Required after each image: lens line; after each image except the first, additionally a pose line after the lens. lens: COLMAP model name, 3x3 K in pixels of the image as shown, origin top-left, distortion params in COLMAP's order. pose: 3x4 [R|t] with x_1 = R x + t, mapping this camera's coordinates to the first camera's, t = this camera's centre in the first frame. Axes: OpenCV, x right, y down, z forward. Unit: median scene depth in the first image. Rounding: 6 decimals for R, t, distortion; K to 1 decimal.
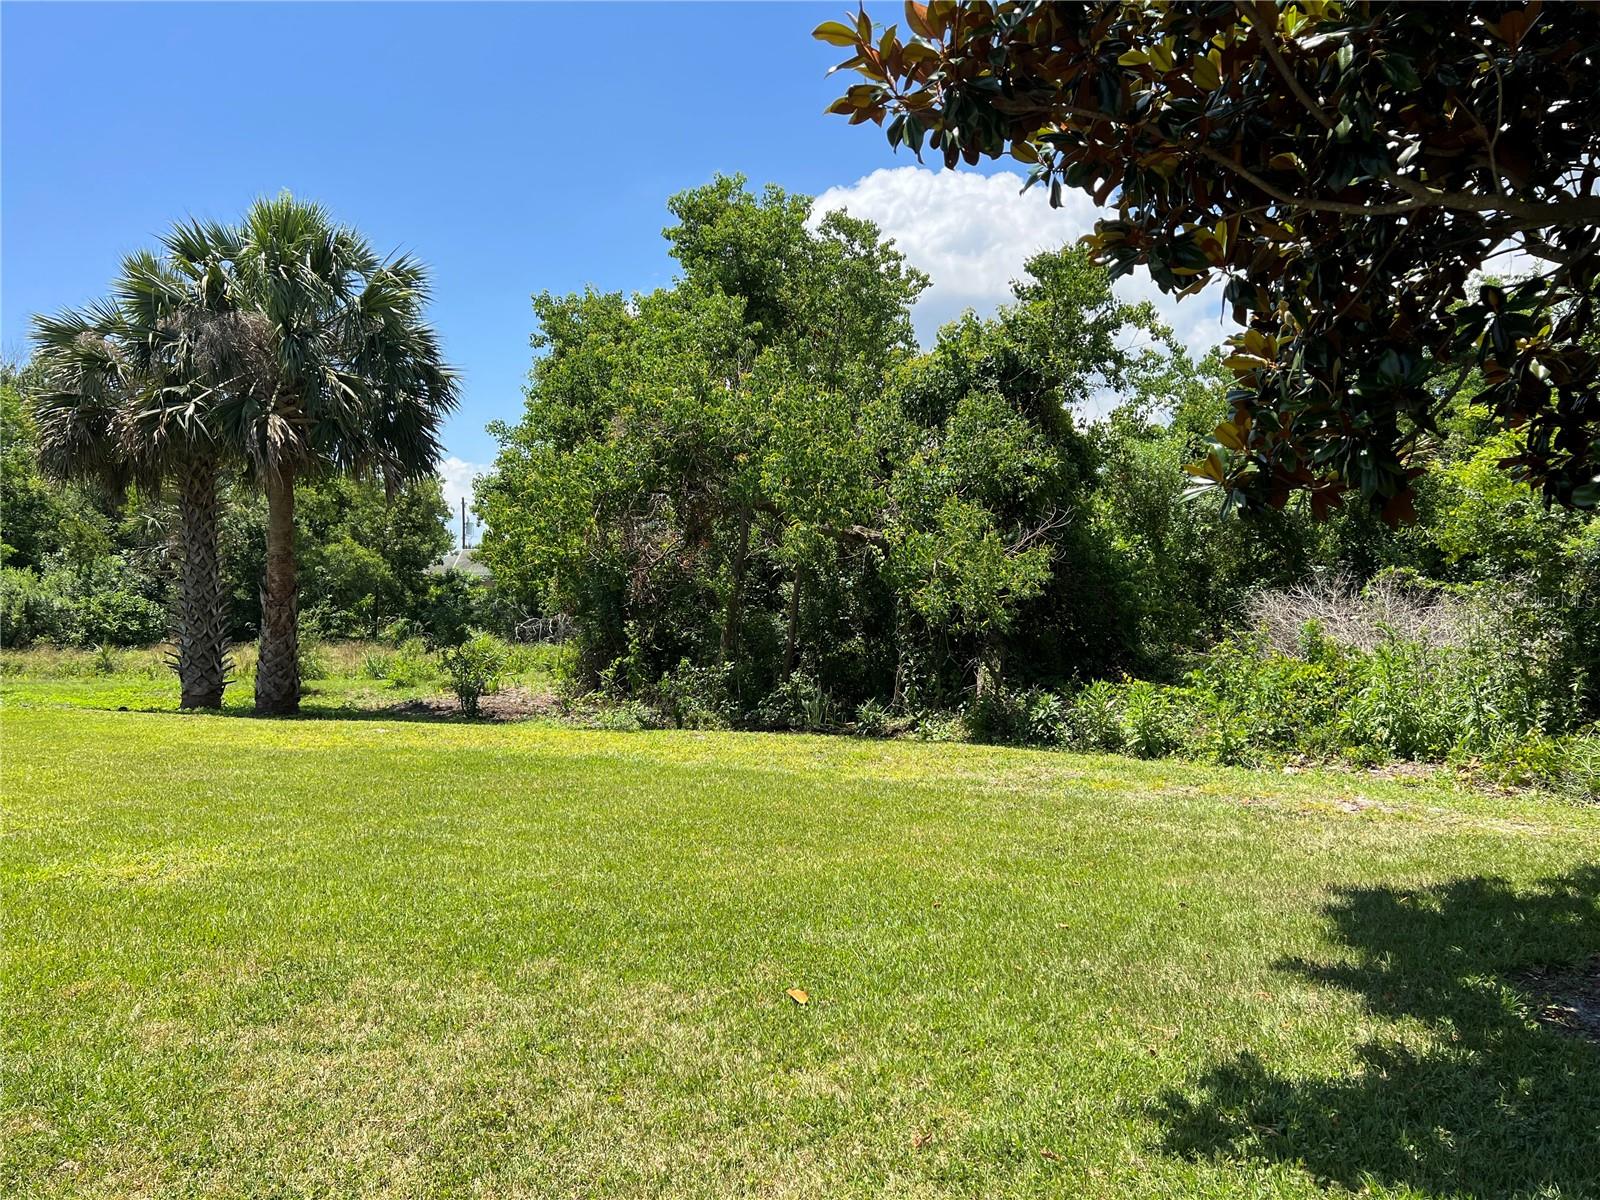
lens RADIAL K [[1192.8, 0, 796.5], [0, 1192.8, 609.1], [0, 0, 1]] dist [0.069963, -0.086131]
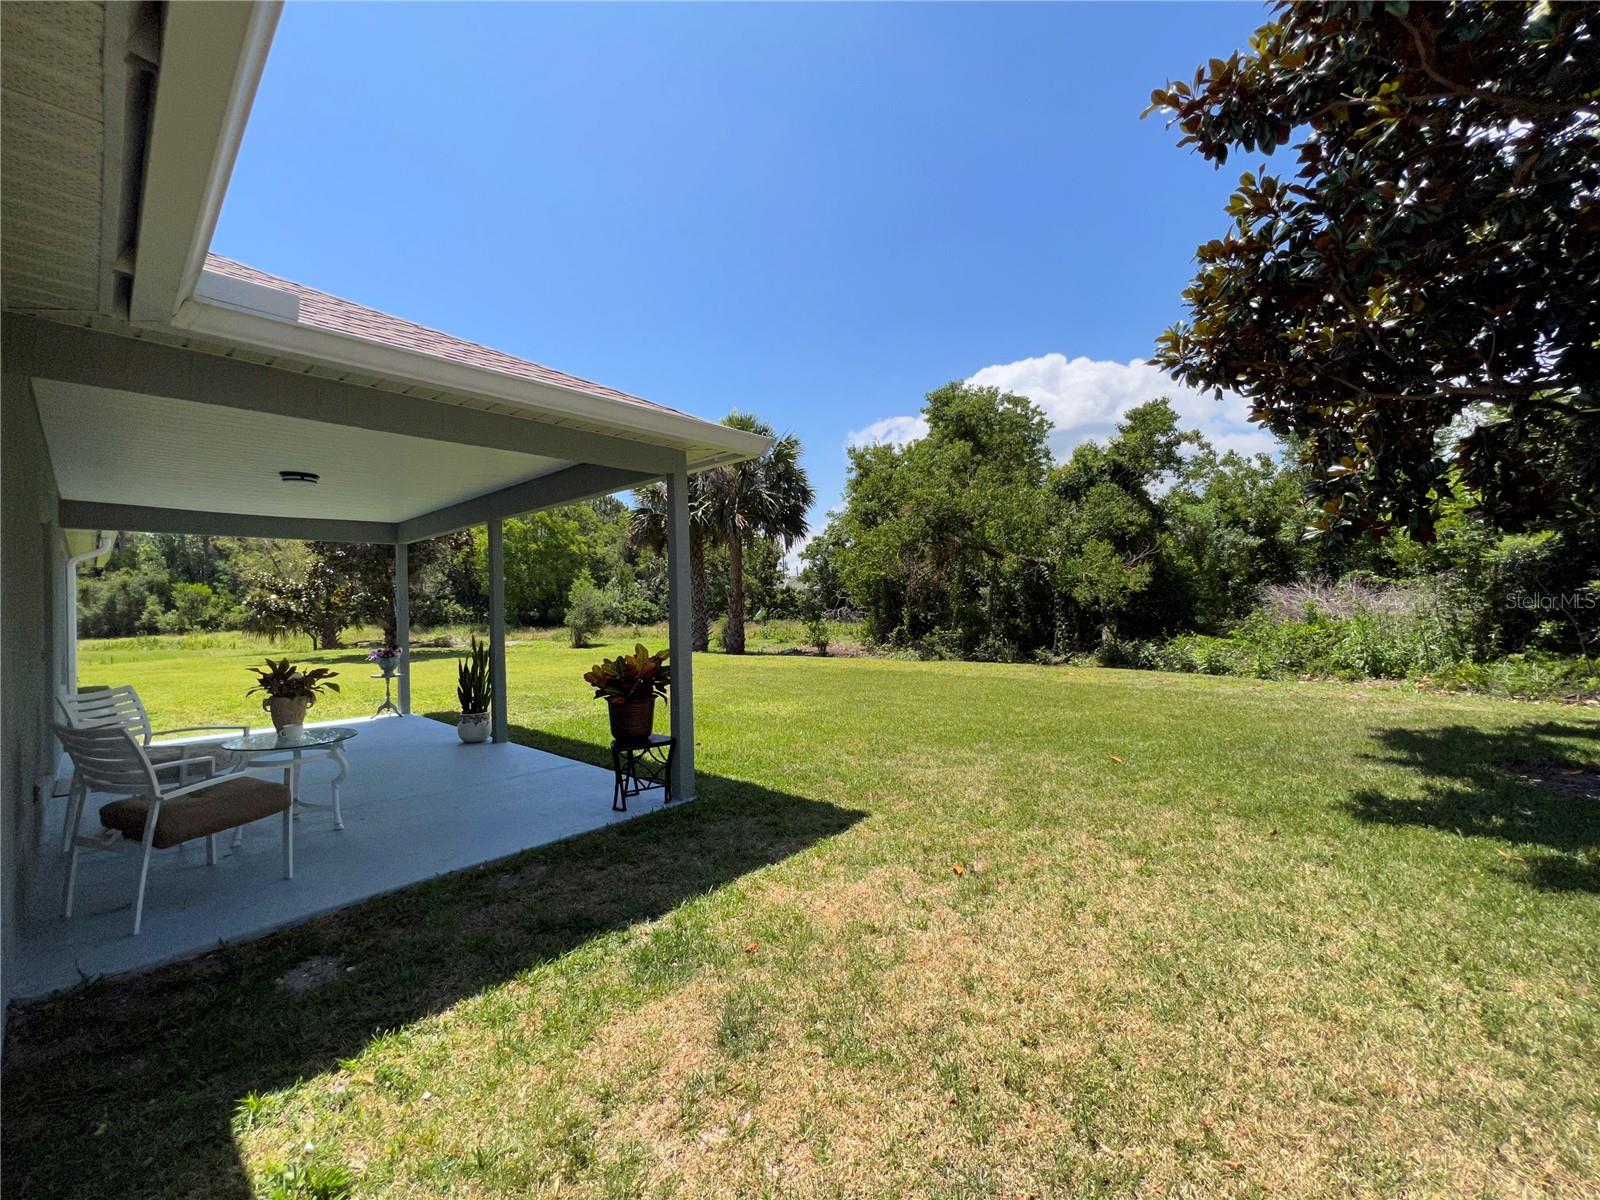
lens RADIAL K [[638.1, 0, 796.3], [0, 638.1, 599.9], [0, 0, 1]] dist [-0.001611, 0.000056]
pose [[0.972682, -0.014931, -0.231662, -0.068605], [0.012686, 0.999857, -0.011179, 0.006356], [0.231795, 0.007934, 0.972732, -0.071293]]
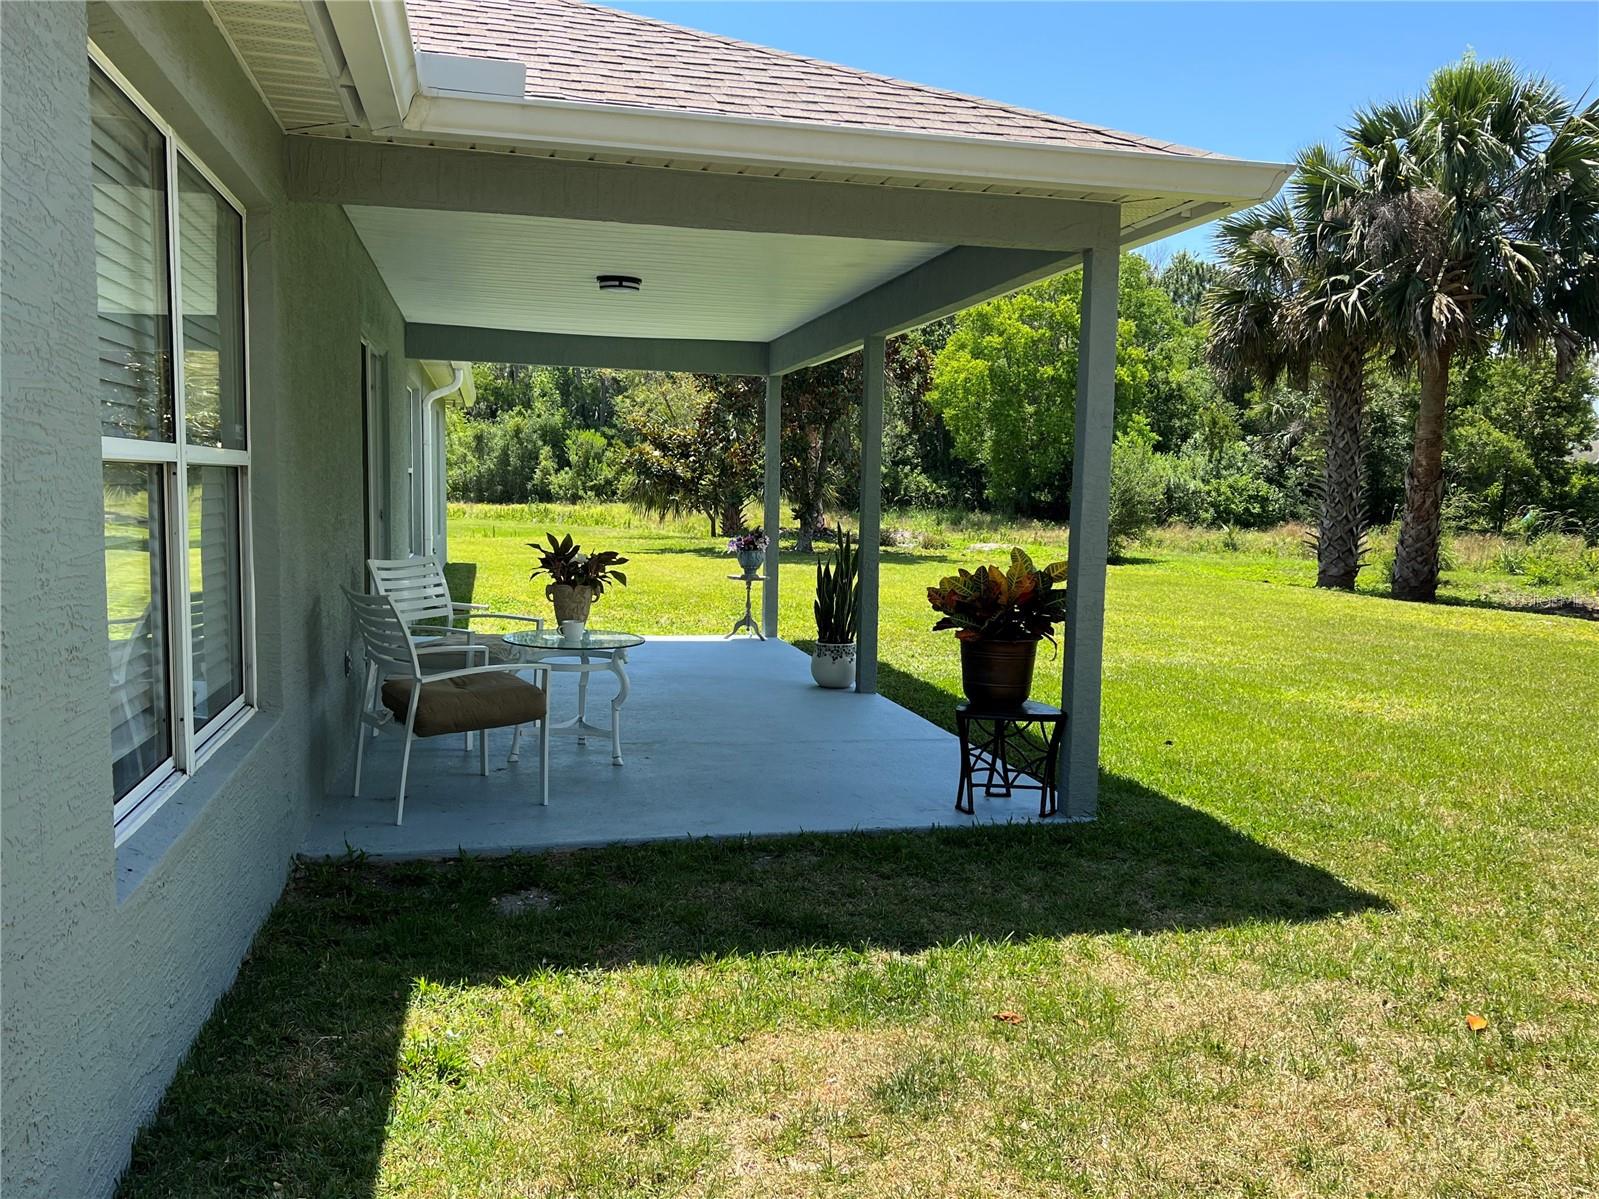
lens RADIAL K [[1252.9, 0, 800.3], [0, 1252.9, 605.6], [0, 0, 1]] dist [0.050585, -0.062307]
pose [[0.674670, 0.092955, -0.732243, -0.009183], [-0.030865, 0.994724, 0.097837, 0.005837], [0.737474, -0.043407, 0.673979, -0.080414]]
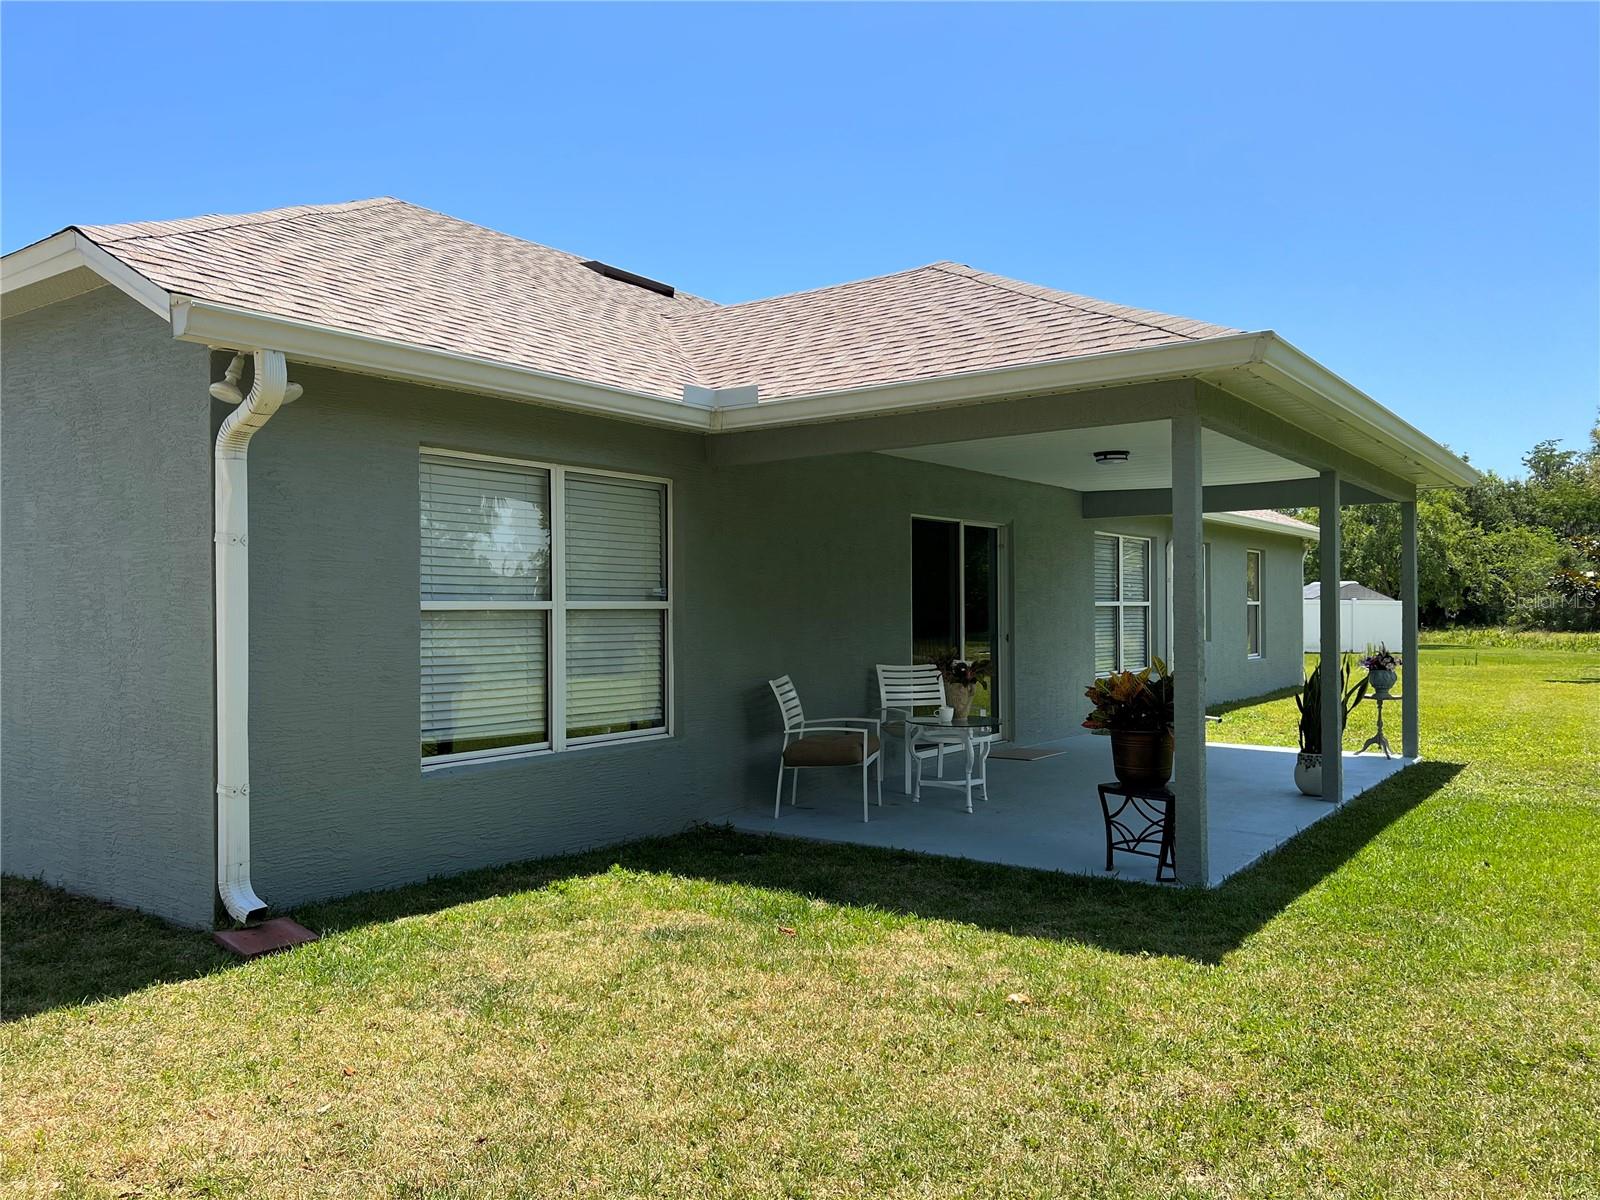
lens RADIAL K [[1192.8, 0, 796.5], [0, 1192.8, 609.1], [0, 0, 1]] dist [0.069963, -0.086131]
pose [[-0.123058, 0.009062, -0.992358, 0.152766], [0.001657, 0.999959, 0.008926, 0.002782], [0.992398, -0.000546, -0.123068, 0.084644]]
